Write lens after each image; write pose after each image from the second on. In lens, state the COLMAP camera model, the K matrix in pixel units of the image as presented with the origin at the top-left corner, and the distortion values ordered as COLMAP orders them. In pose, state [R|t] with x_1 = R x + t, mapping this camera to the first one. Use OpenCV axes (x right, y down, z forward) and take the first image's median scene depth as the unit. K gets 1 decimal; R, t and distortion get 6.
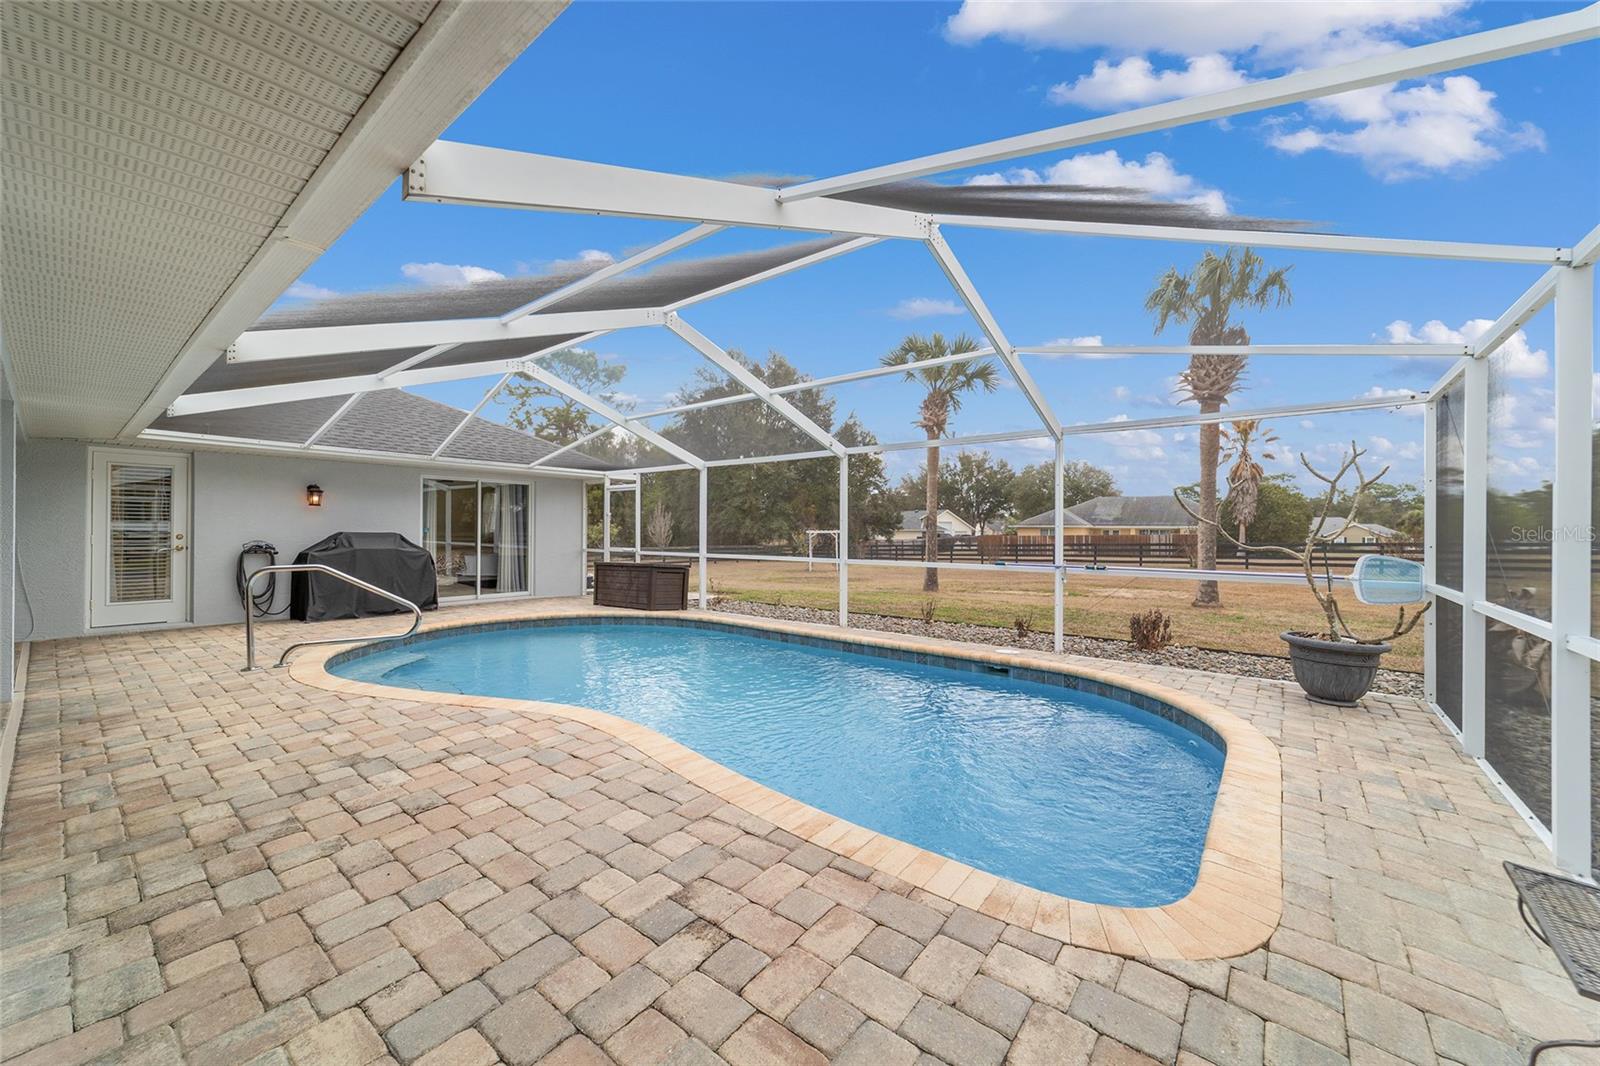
lens RADIAL K [[612.0, 0, 798.4], [0, 612.0, 529.4], [0, 0, 1]] dist [-0.020132, 0.009528]
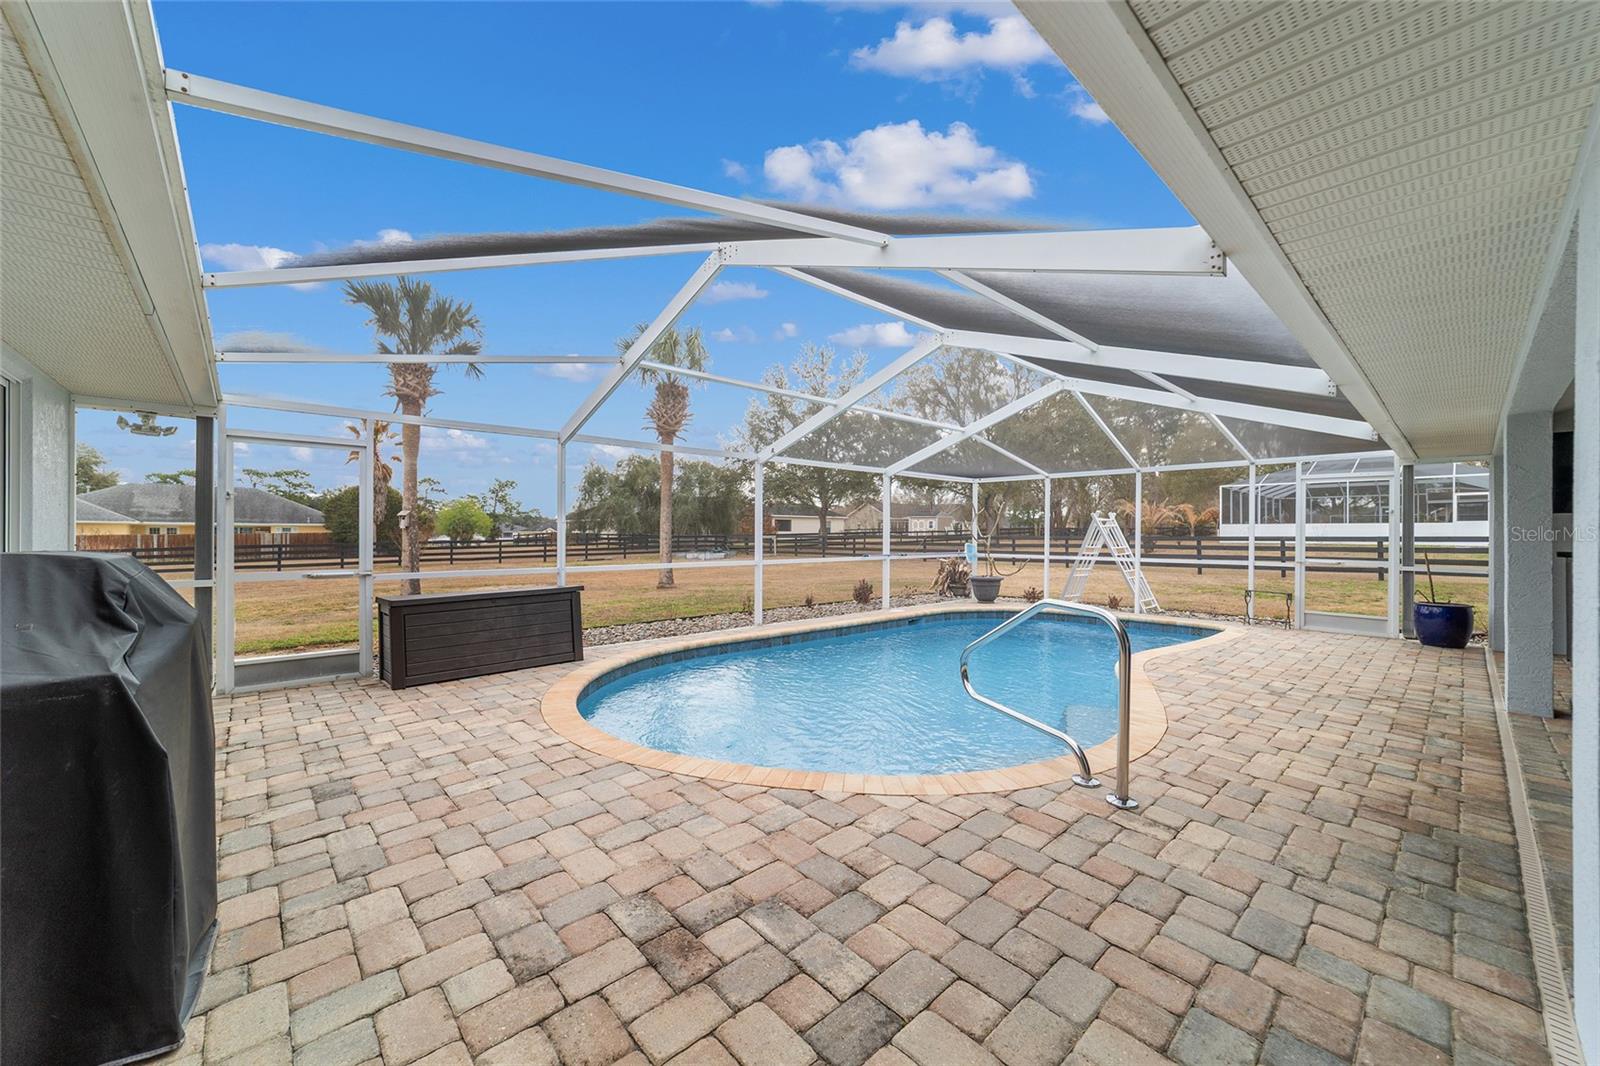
lens RADIAL K [[612.0, 0, 798.4], [0, 612.0, 529.4], [0, 0, 1]] dist [-0.020132, 0.009528]
pose [[0.151479, 0.000964, 0.988460, -0.920914], [-0.005420, 0.999985, -0.000145, -0.004390], [-0.988446, -0.005336, 0.151482, 0.752034]]
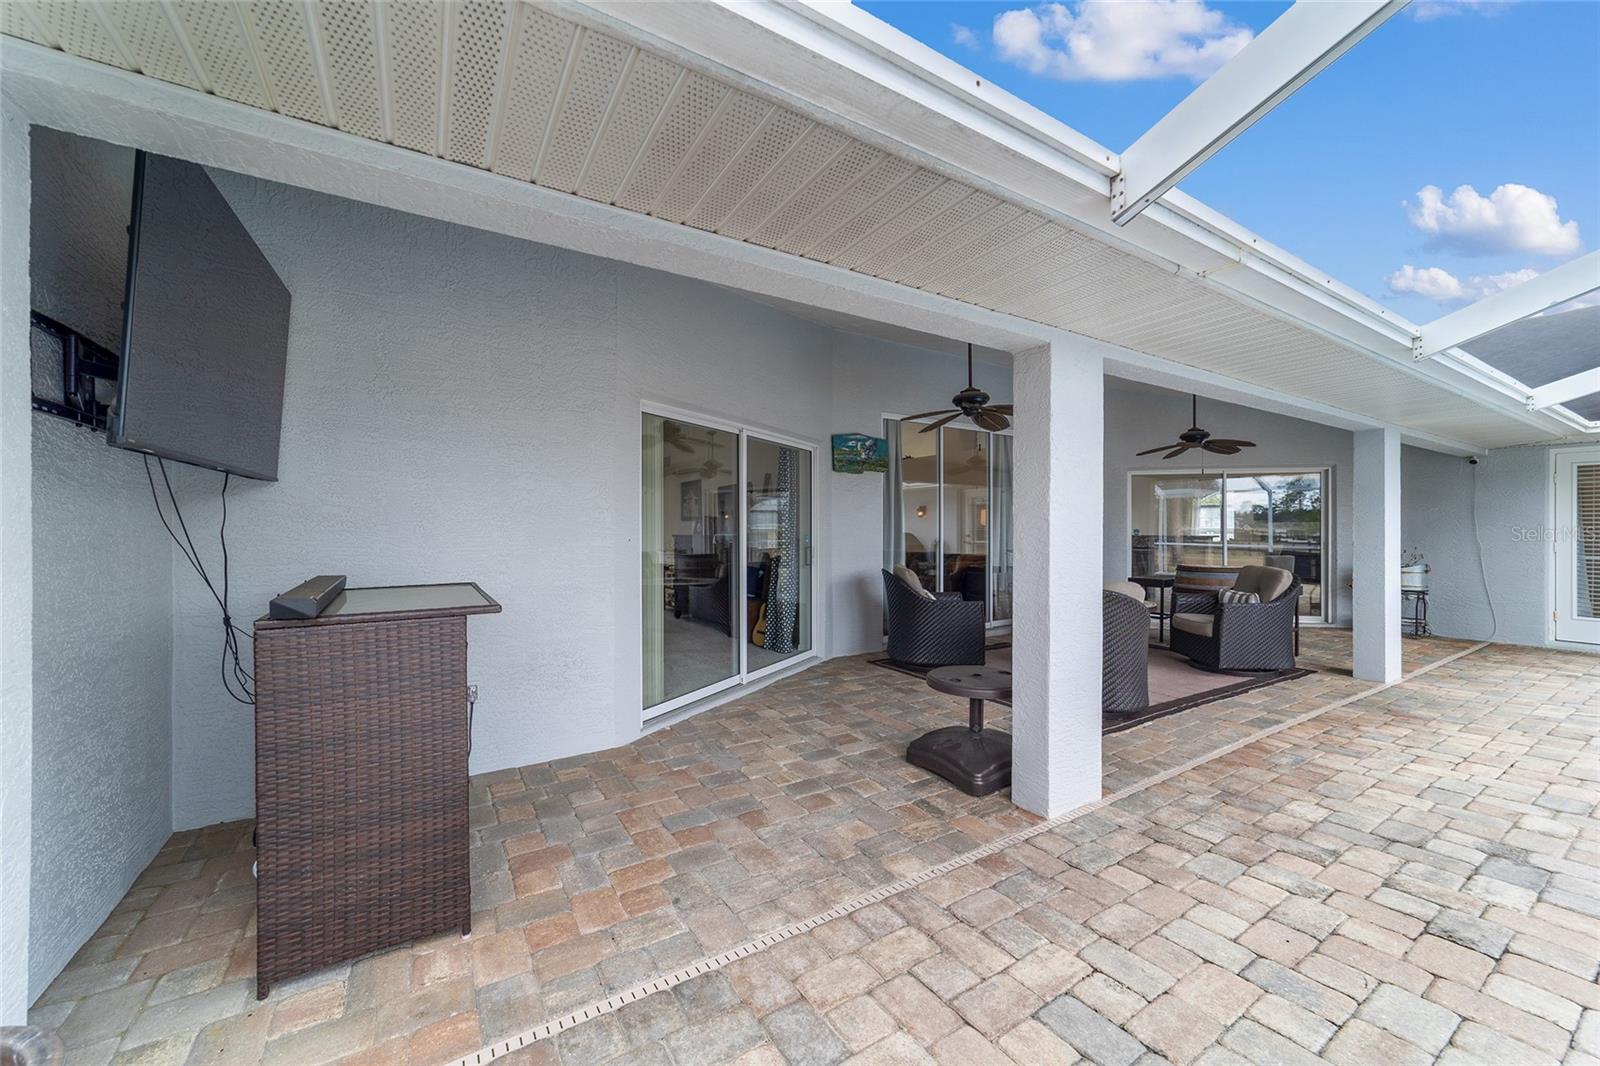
lens RADIAL K [[612.0, 0, 798.4], [0, 612.0, 529.4], [0, 0, 1]] dist [-0.020132, 0.009528]
pose [[-0.325942, -0.006666, -0.945366, 0.097947], [-0.001208, 0.999977, -0.006635, -0.003034], [0.945389, -0.001020, -0.325943, 0.164729]]
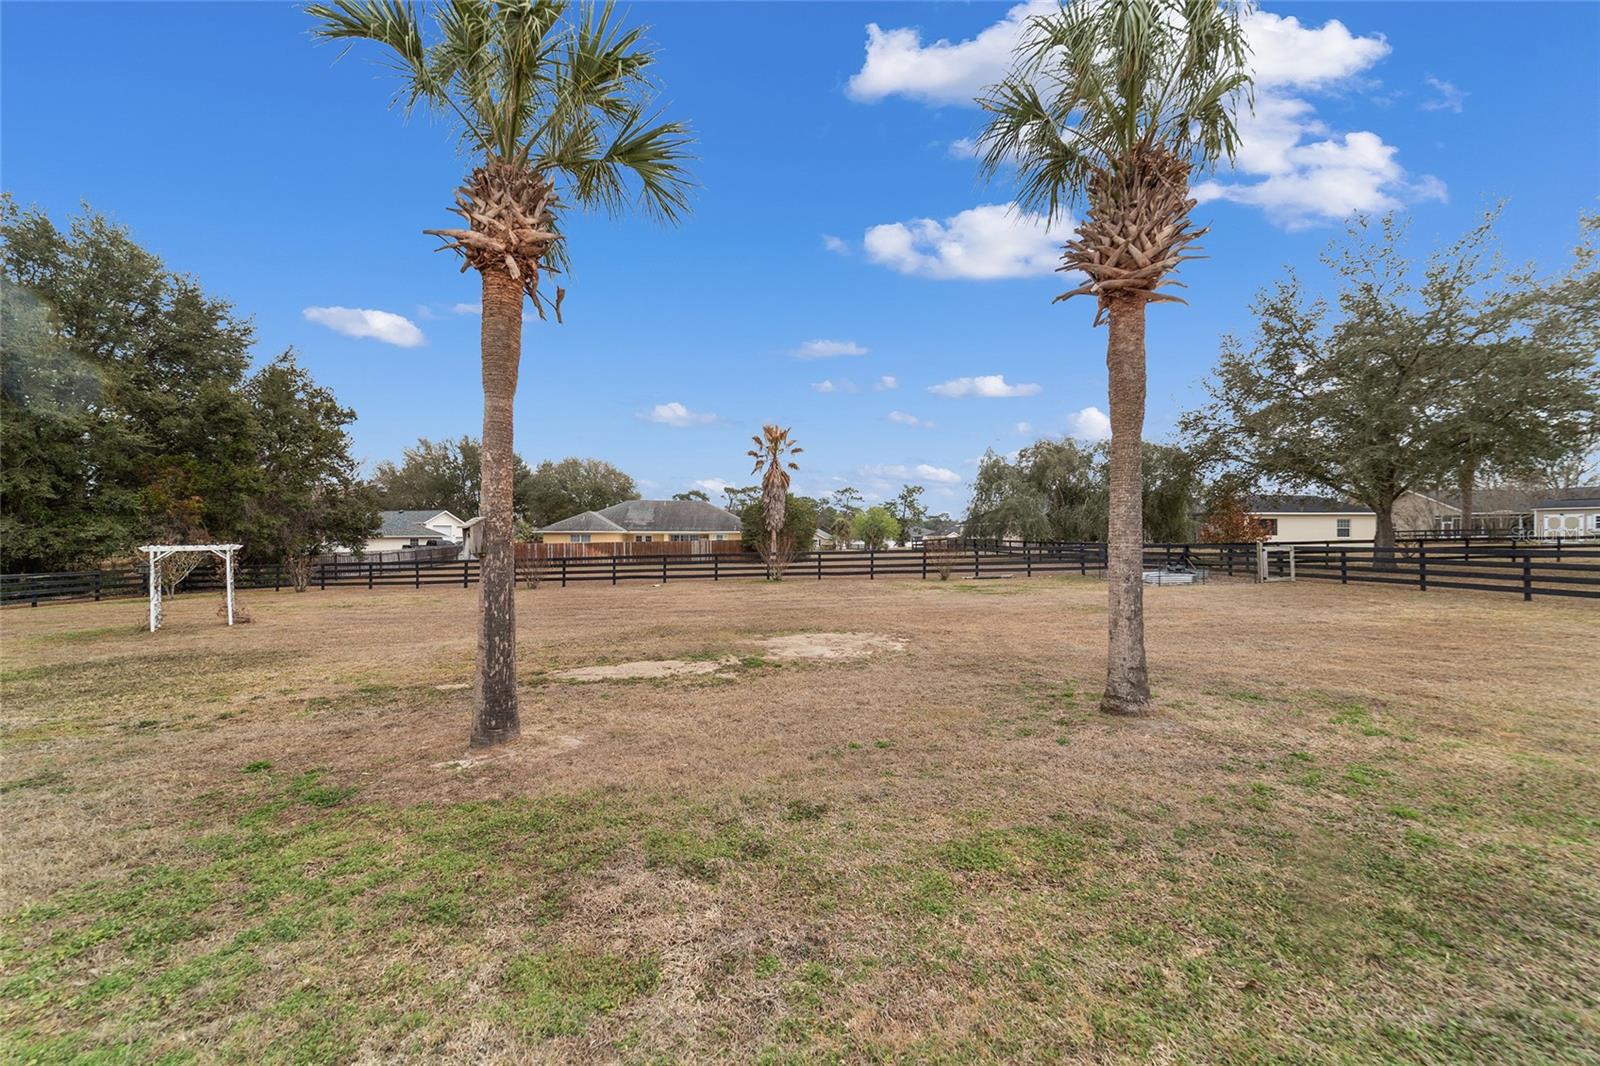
lens RADIAL K [[612.0, 0, 798.4], [0, 612.0, 529.4], [0, 0, 1]] dist [-0.020132, 0.009528]
pose [[0.715580, 0.000131, 0.698531, 0.195124], [0.003868, 0.999984, -0.004150, -0.028190], [-0.698520, 0.005671, 0.715568, 1.233159]]
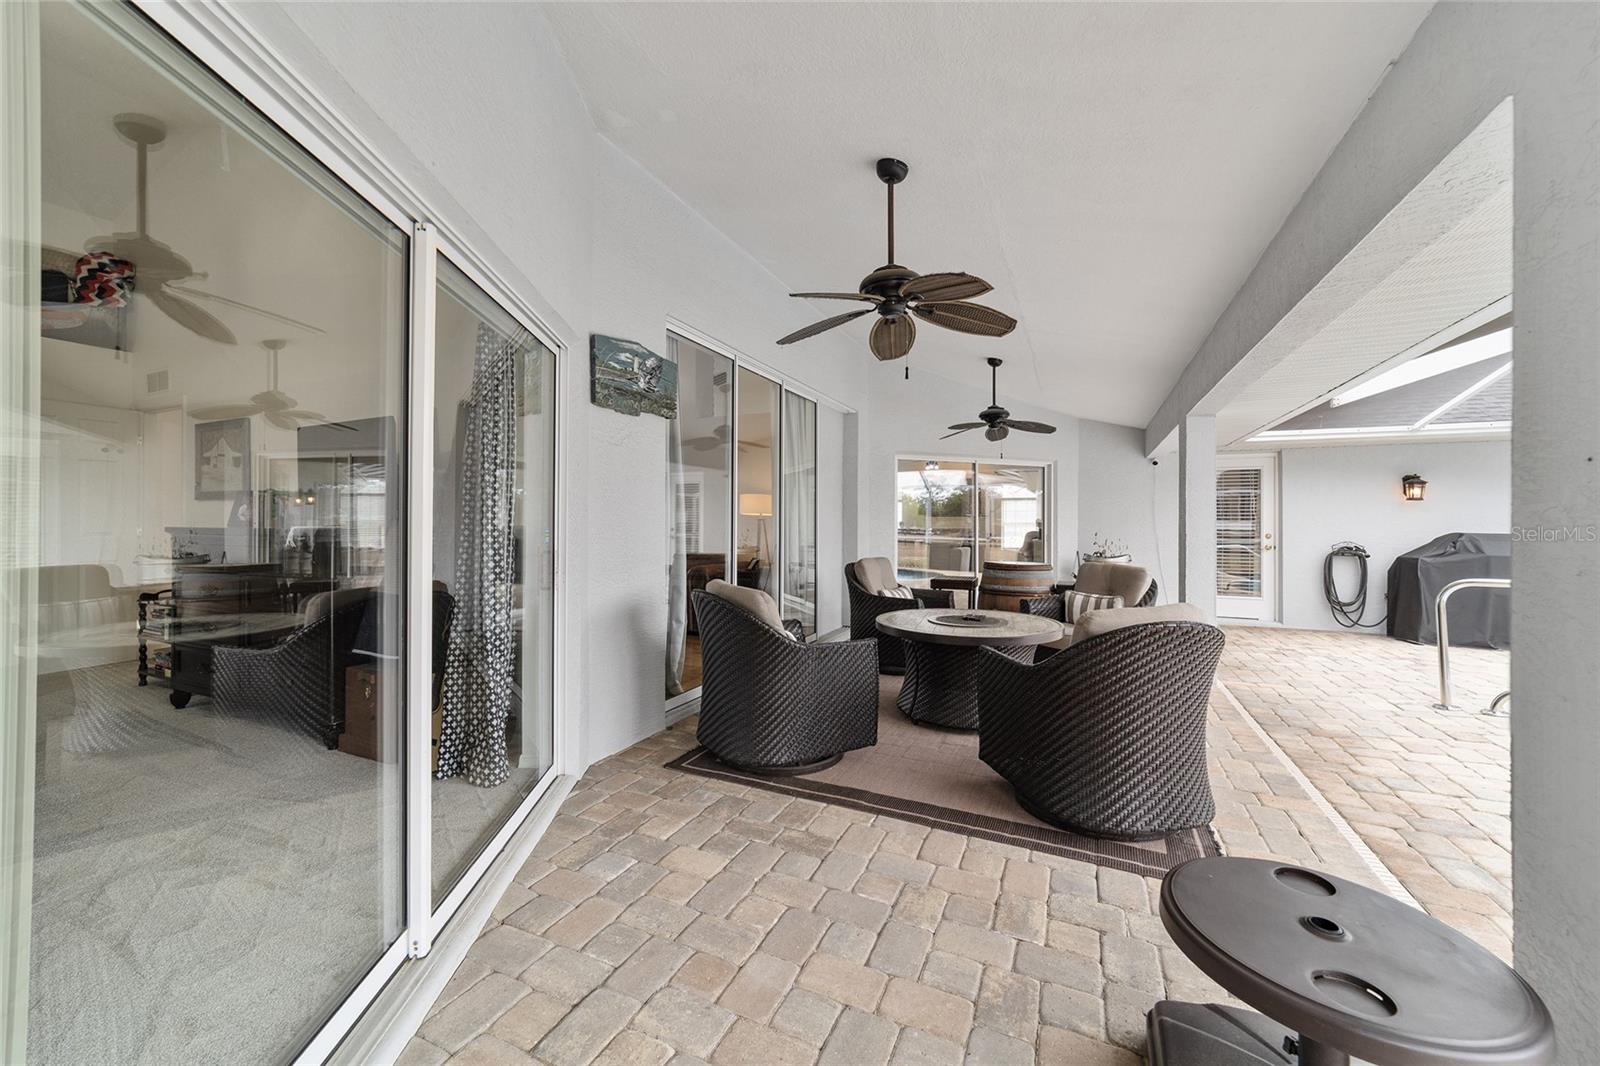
lens RADIAL K [[617.3, 0, 801.5], [0, 617.3, 519.8], [0, 0, 1]] dist [-0.024698, 0.014184]
pose [[0.249316, -0.012116, -0.968347, -0.212678], [-0.001121, 0.999917, -0.012800, -0.001372], [0.968422, 0.004276, 0.249281, -0.005705]]
